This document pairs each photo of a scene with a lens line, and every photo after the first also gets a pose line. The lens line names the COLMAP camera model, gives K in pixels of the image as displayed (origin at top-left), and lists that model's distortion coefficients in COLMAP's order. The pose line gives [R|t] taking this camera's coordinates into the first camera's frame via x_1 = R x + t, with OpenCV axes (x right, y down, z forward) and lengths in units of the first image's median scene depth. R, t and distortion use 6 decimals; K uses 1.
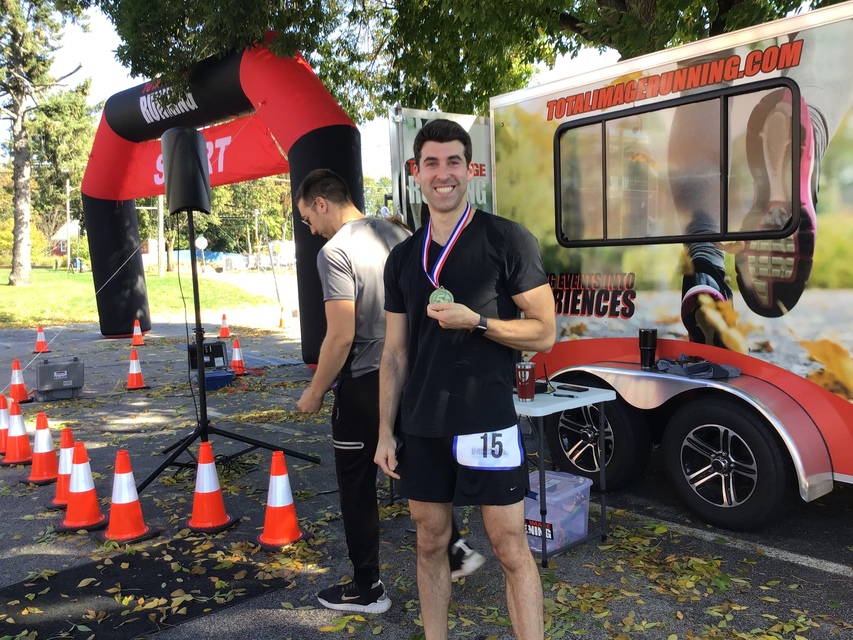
lens RADIAL K [[753.2, 0, 432.4], [0, 753.2, 323.7], [0, 0, 1]] dist [0.104536, -0.218017]
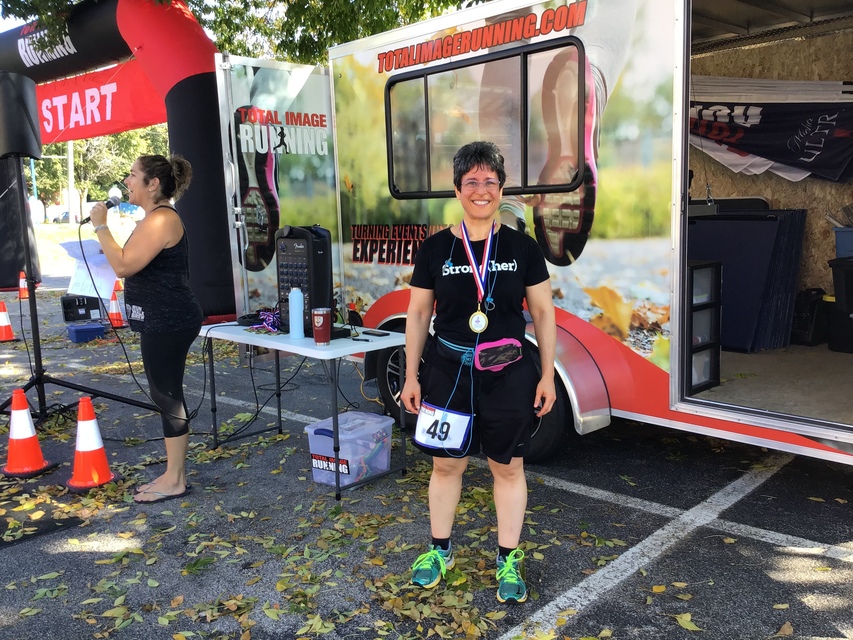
lens RADIAL K [[749.7, 0, 432.7], [0, 749.7, 320.3], [0, 0, 1]] dist [0.110578, -0.220749]
pose [[0.996136, -0.003708, 0.087742, 0.158136], [-0.001061, 0.998527, 0.054249, 0.009943], [-0.087814, -0.054133, 0.994665, -0.040251]]
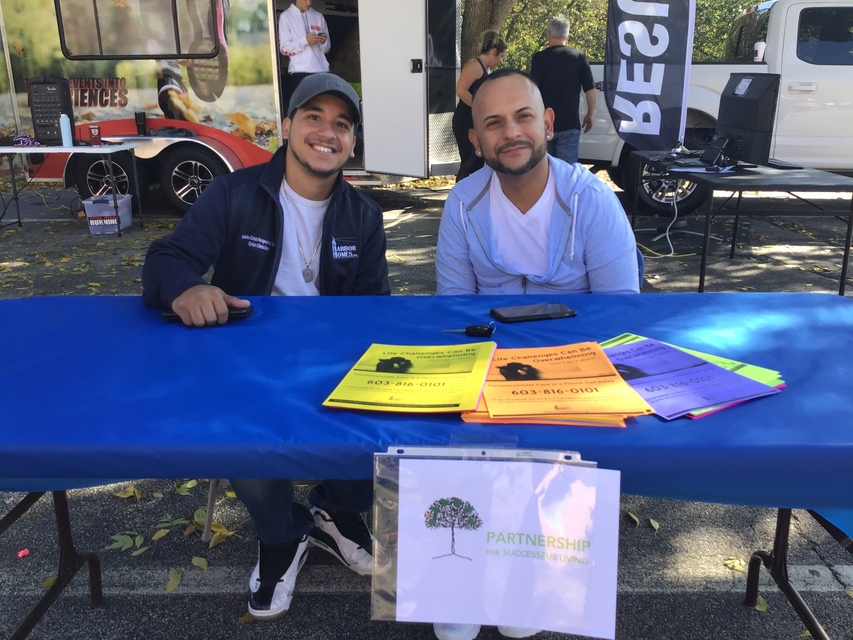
lens RADIAL K [[774.0, 0, 423.9], [0, 774.0, 313.0], [0, 0, 1]] dist [0.104430, -0.175158]
pose [[0.715310, -0.180652, 0.675053, -0.547877], [0.050641, 0.976868, 0.207760, 0.118219], [-0.696970, -0.114427, 0.707912, -0.760285]]
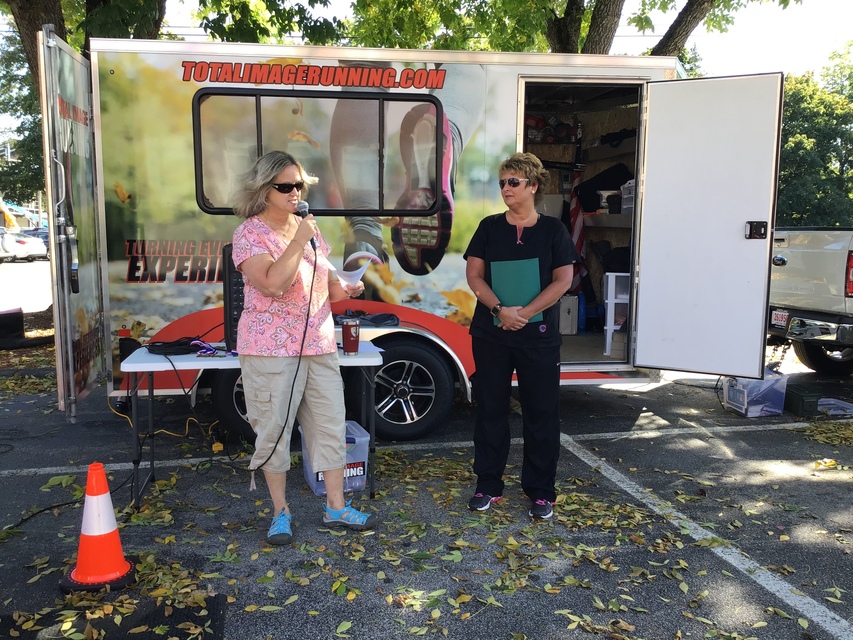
lens RADIAL K [[743.9, 0, 408.6], [0, 743.9, 319.3], [0, 0, 1]] dist [0.100573, -0.165762]
pose [[0.528743, -0.070731, 0.845830, -0.626145], [0.053461, 0.997318, 0.049979, 0.001943], [-0.847097, 0.018793, 0.531106, 0.304212]]
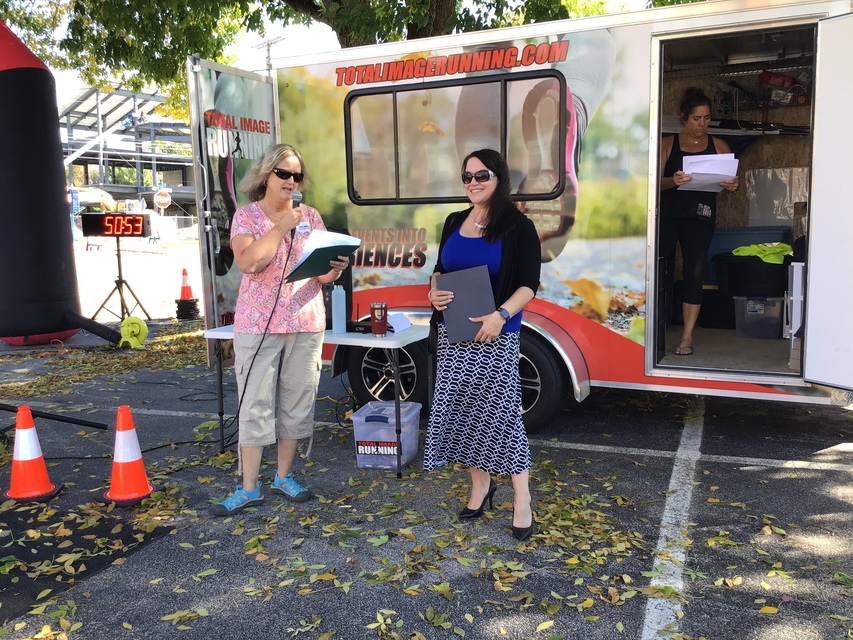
lens RADIAL K [[739.9, 0, 429.6], [0, 739.9, 323.1], [0, 0, 1]] dist [0.098448, -0.162221]
pose [[0.897683, -0.044662, 0.438373, -0.249620], [0.026927, 0.998551, 0.046594, 0.027226], [-0.439818, -0.030023, 0.897585, -0.024498]]
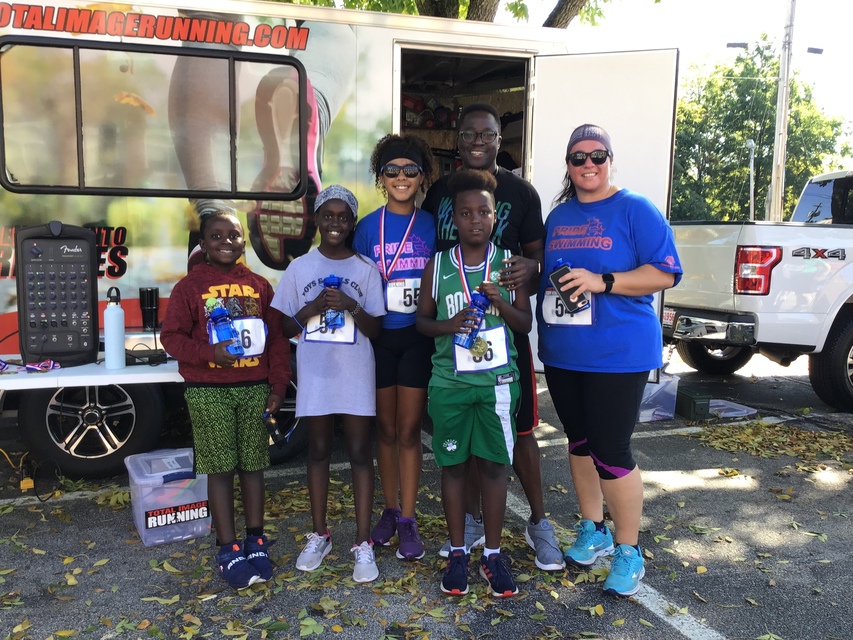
lens RADIAL K [[748.1, 0, 413.0], [0, 748.1, 323.1], [0, 0, 1]] dist [0.117817, -0.267106]
pose [[0.382108, -0.077721, 0.920844, -0.481116], [0.055047, 0.996602, 0.061273, 0.011378], [-0.922477, 0.027277, 0.385087, 0.365930]]
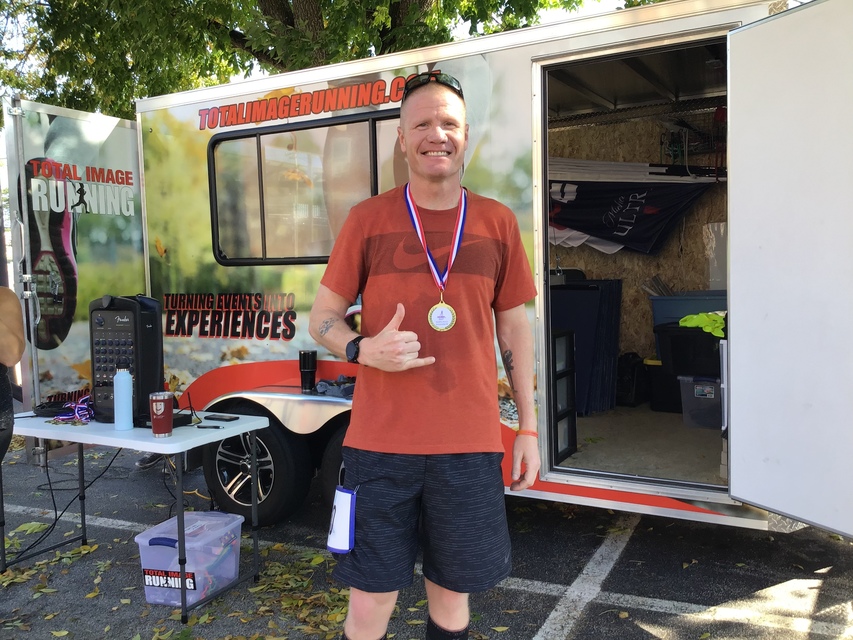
lens RADIAL K [[745.6, 0, 426.5], [0, 745.6, 320.0], [0, 0, 1]] dist [0.150794, -0.277979]
pose [[0.924830, -0.008816, 0.380278, 0.062656], [0.023300, 0.999167, -0.033501, 0.003647], [-0.379666, 0.039843, 0.924265, 0.052948]]
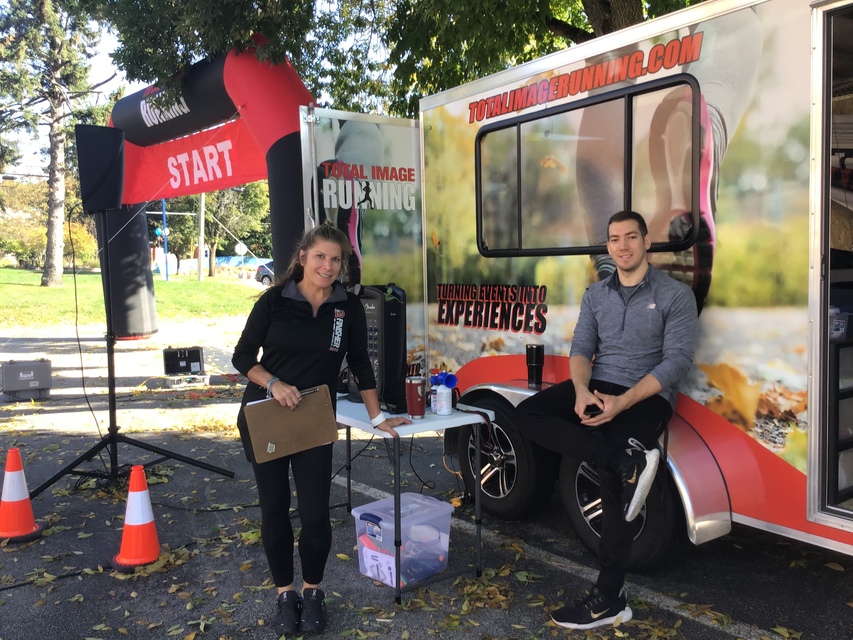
lens RADIAL K [[749.7, 0, 432.7], [0, 749.7, 320.3], [0, 0, 1]] dist [0.110578, -0.220749]
pose [[0.997988, 0.023369, -0.058943, 0.197793], [-0.024396, 0.999562, -0.016776, -0.005856], [0.058525, 0.018180, 0.998120, 0.073729]]
